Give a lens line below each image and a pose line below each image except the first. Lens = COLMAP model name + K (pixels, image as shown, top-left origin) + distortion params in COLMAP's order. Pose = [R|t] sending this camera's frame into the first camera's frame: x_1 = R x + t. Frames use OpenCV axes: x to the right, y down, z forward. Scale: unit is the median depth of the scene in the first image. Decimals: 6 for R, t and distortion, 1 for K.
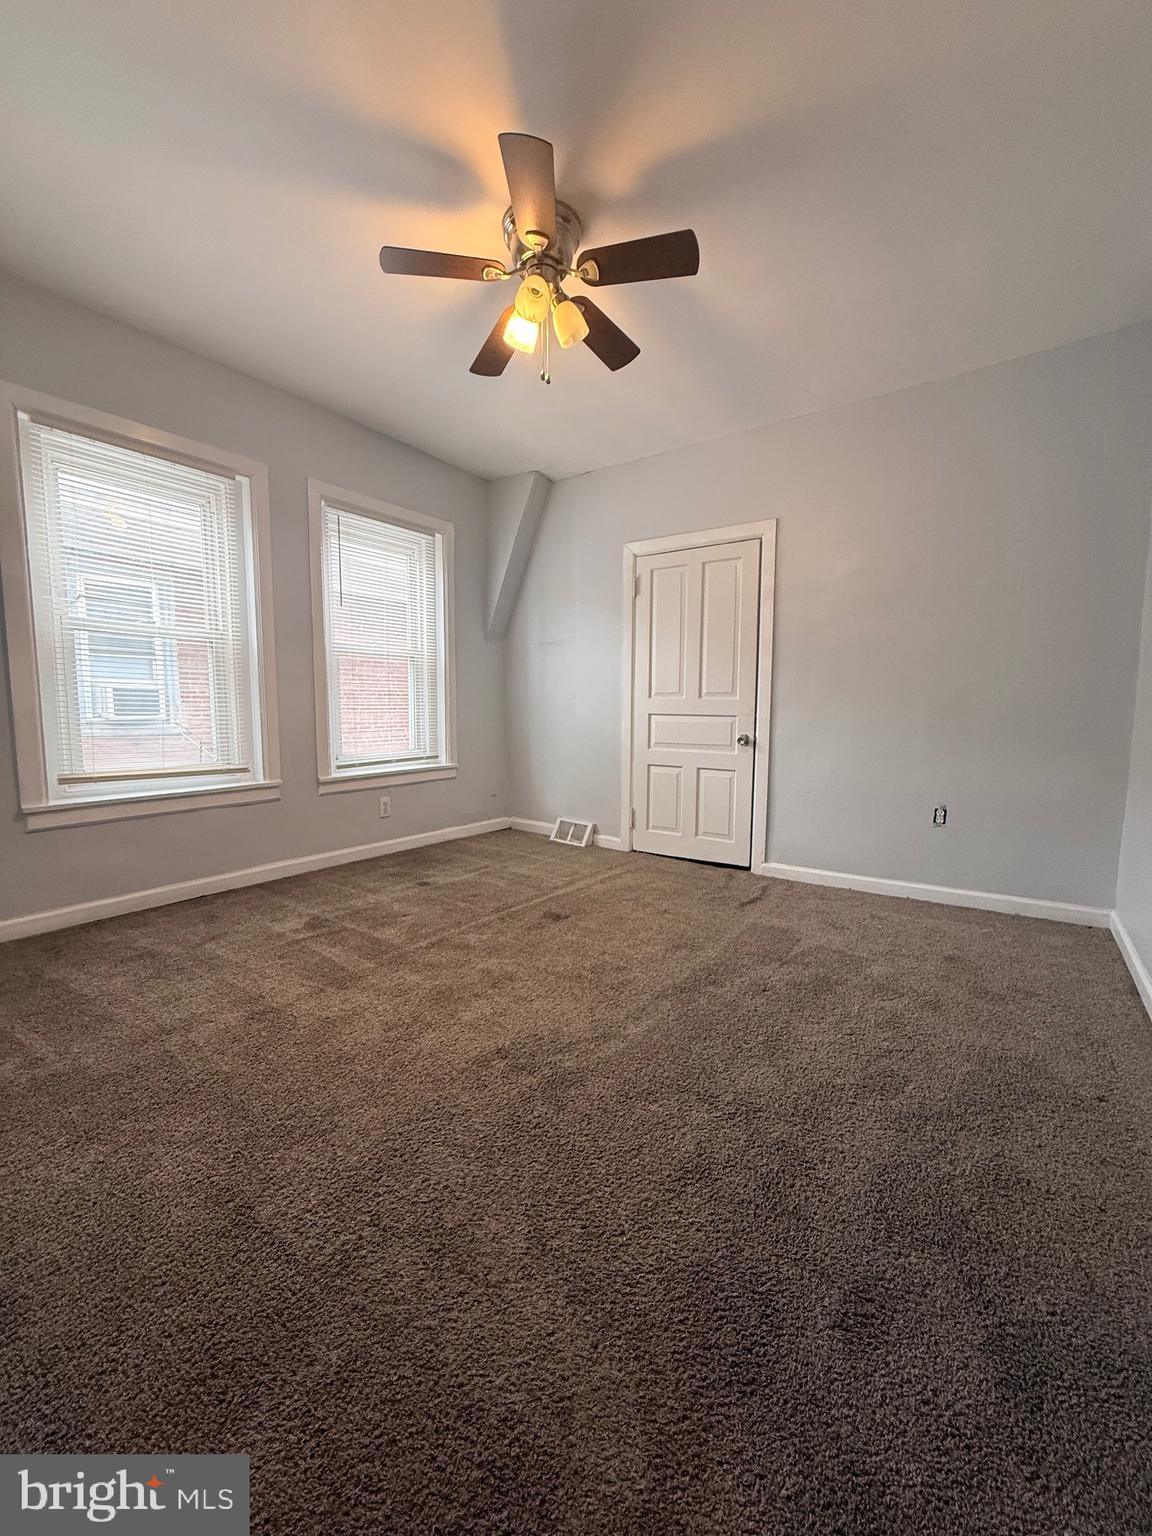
lens RADIAL K [[612.6, 0, 576.9], [0, 612.6, 768.9], [0, 0, 1]] dist [0.003983, 0.000284]
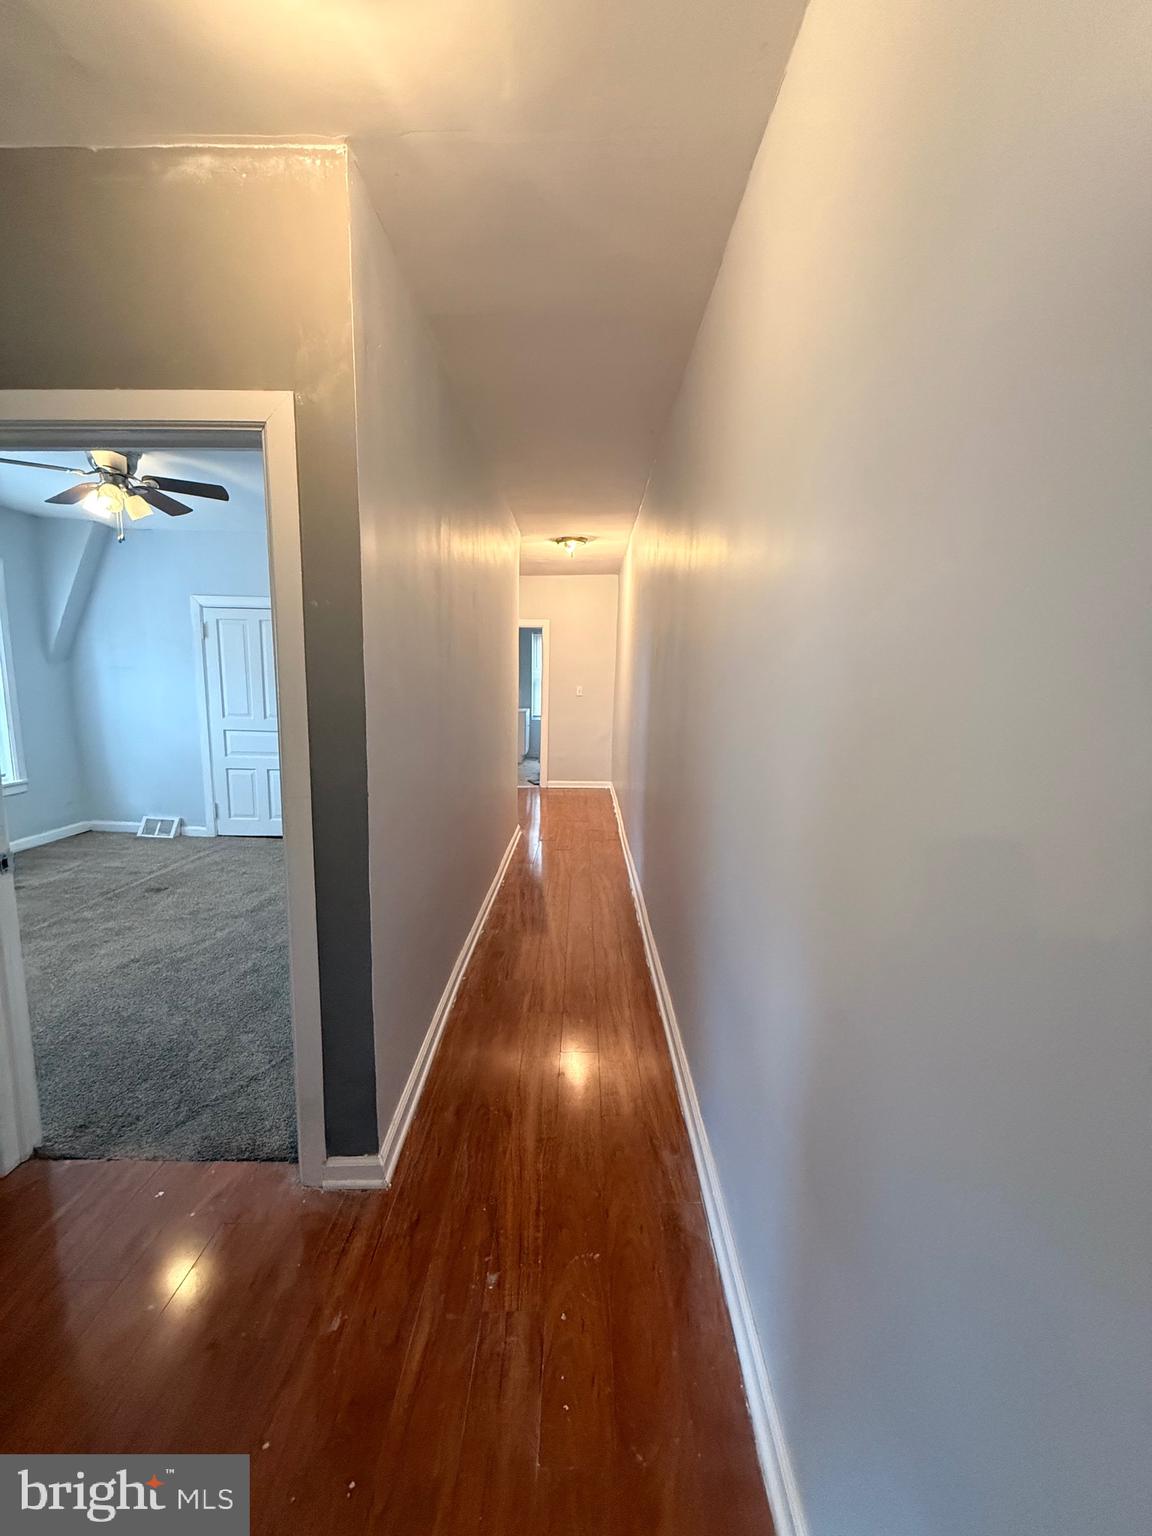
lens RADIAL K [[612.6, 0, 578.6], [0, 612.6, 765.2], [0, 0, 1]] dist [0.003983, 0.000284]
pose [[0.814004, -0.072839, 0.576274, -0.029218], [0.041314, 0.996854, 0.067642, -0.082765], [-0.579388, -0.031253, 0.814452, -0.575141]]
